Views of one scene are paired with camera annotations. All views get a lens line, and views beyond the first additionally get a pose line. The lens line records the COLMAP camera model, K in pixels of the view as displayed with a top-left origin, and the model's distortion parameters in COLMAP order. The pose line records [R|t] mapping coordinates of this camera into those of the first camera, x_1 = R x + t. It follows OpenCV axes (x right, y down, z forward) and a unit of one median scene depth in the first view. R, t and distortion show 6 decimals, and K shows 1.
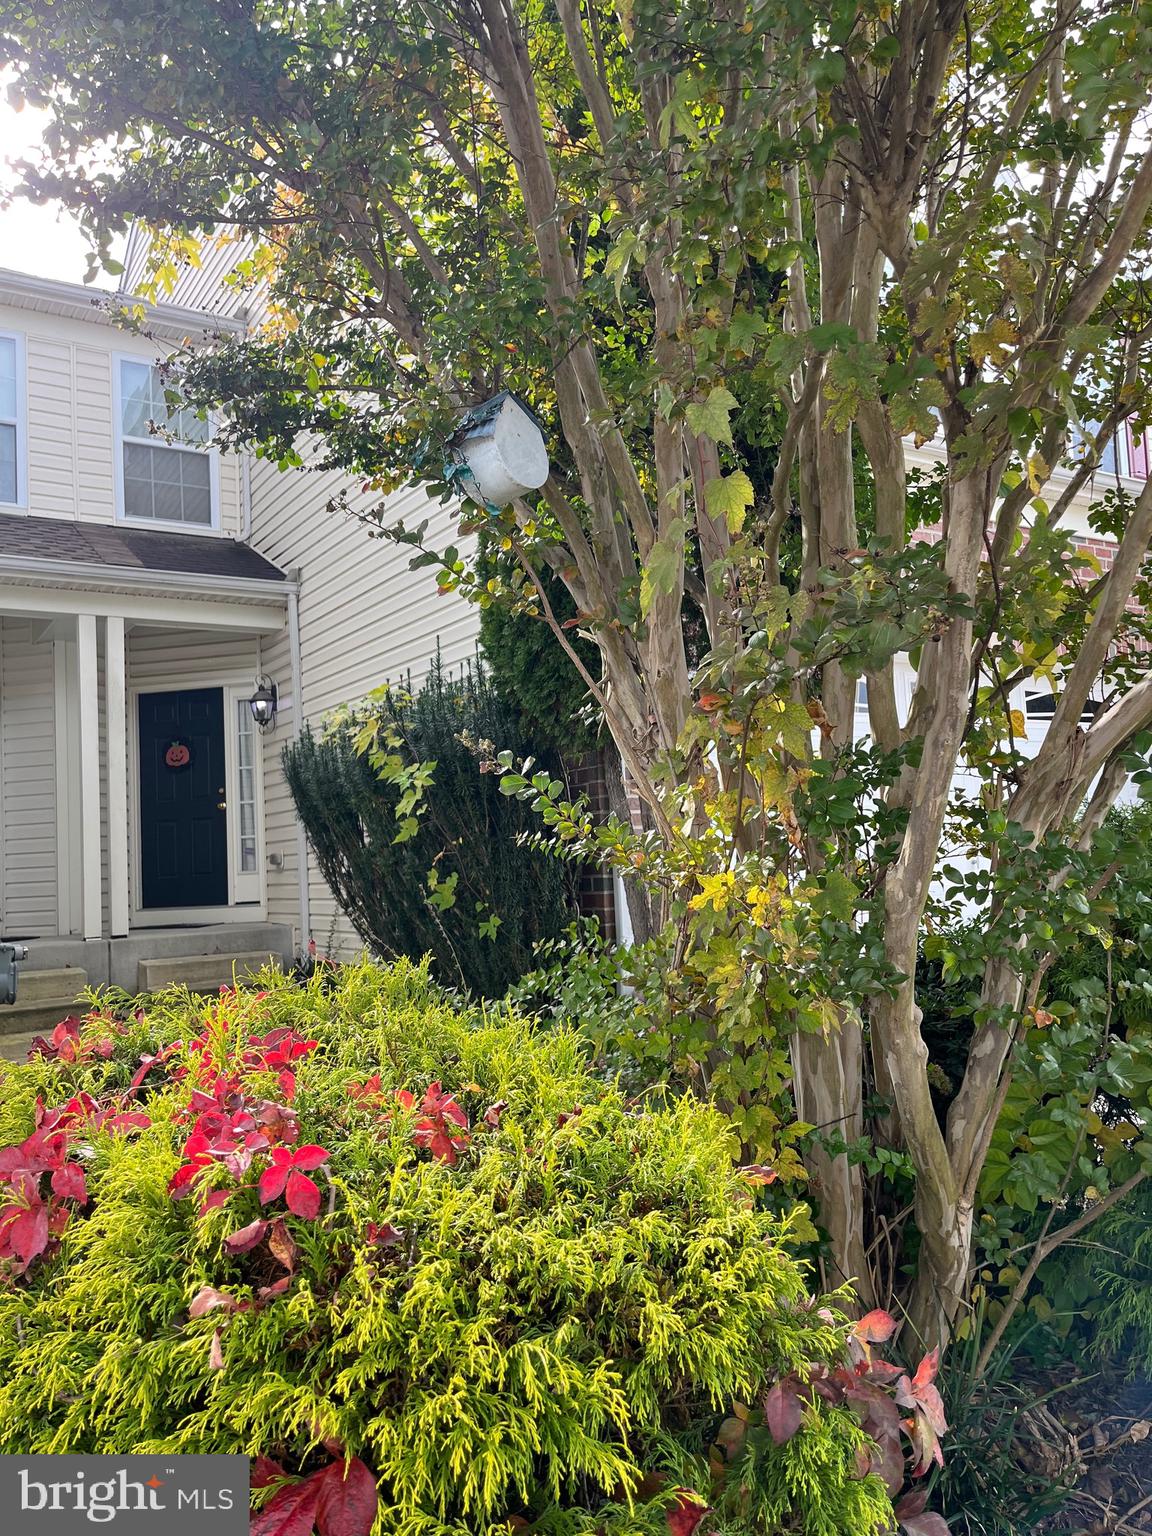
lens RADIAL K [[1155.6, 0, 577.2], [0, 1155.6, 759.6], [0, 0, 1]] dist [0.027156, 0.001718]
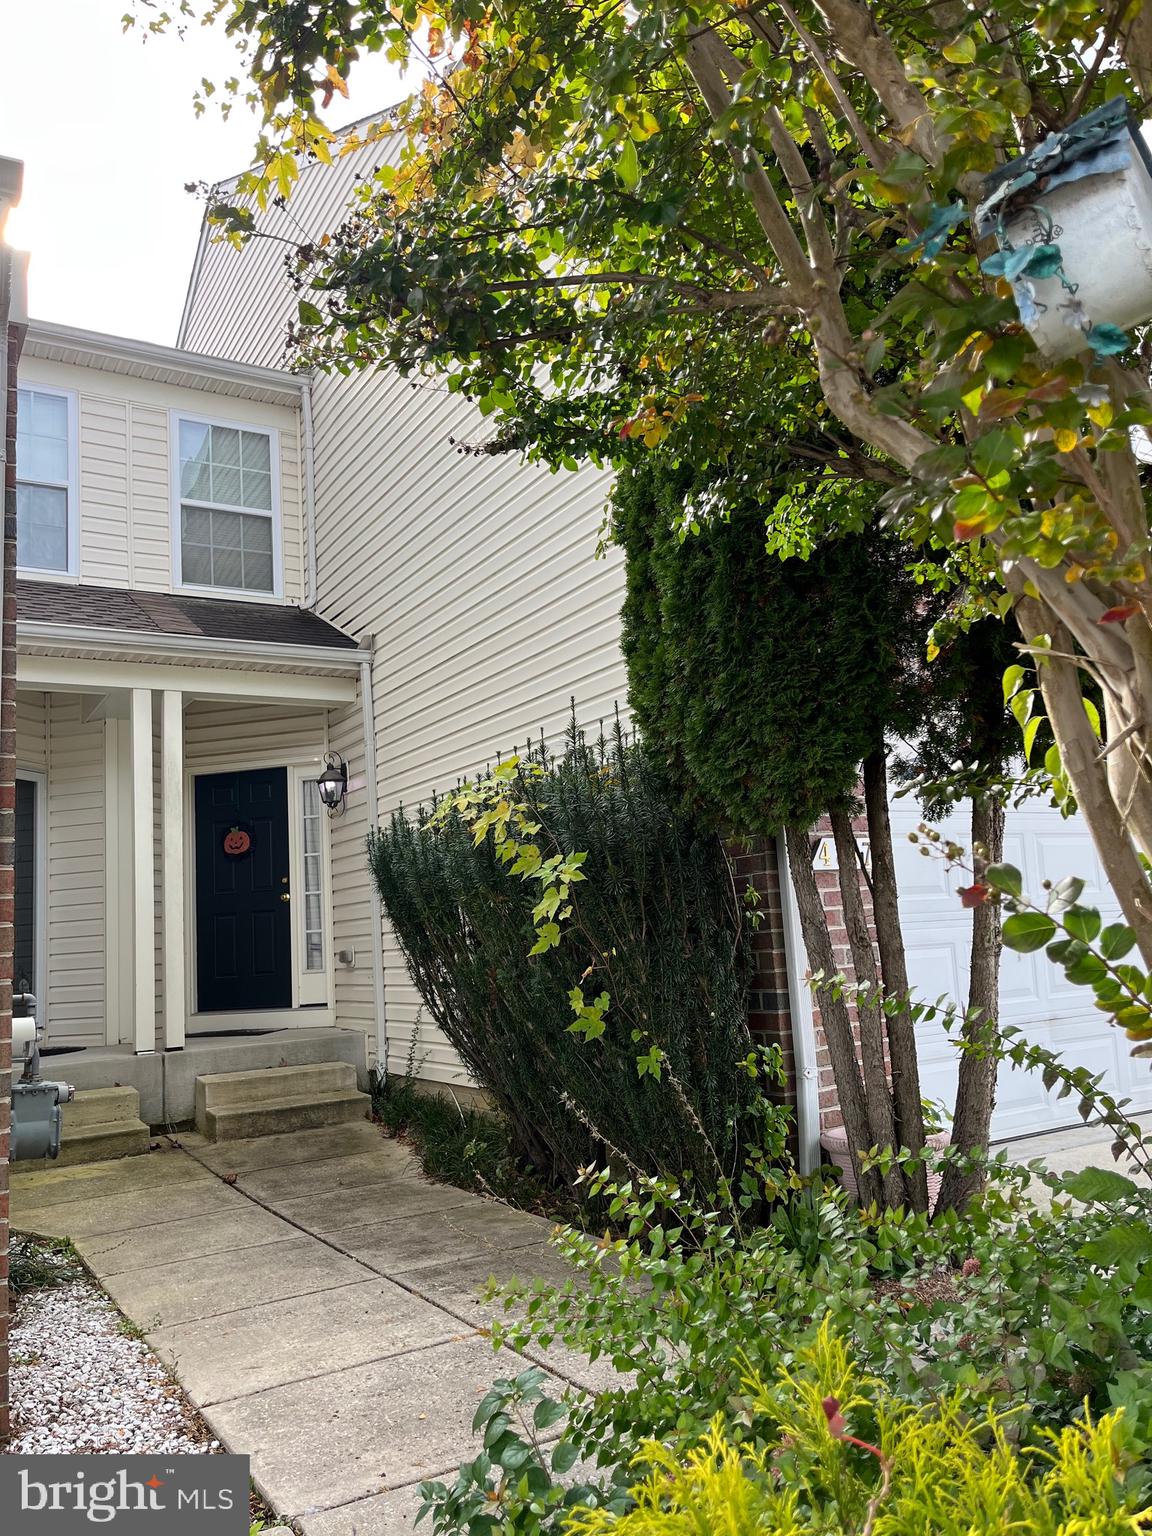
lens RADIAL K [[1158.5, 0, 574.3], [0, 1158.5, 774.1], [0, 0, 1]] dist [0.067742, -0.080702]
pose [[0.999245, -0.013123, -0.036561, -0.050020], [0.011121, 0.998455, -0.054434, -0.004493], [0.037219, 0.053987, 0.997848, 0.101726]]
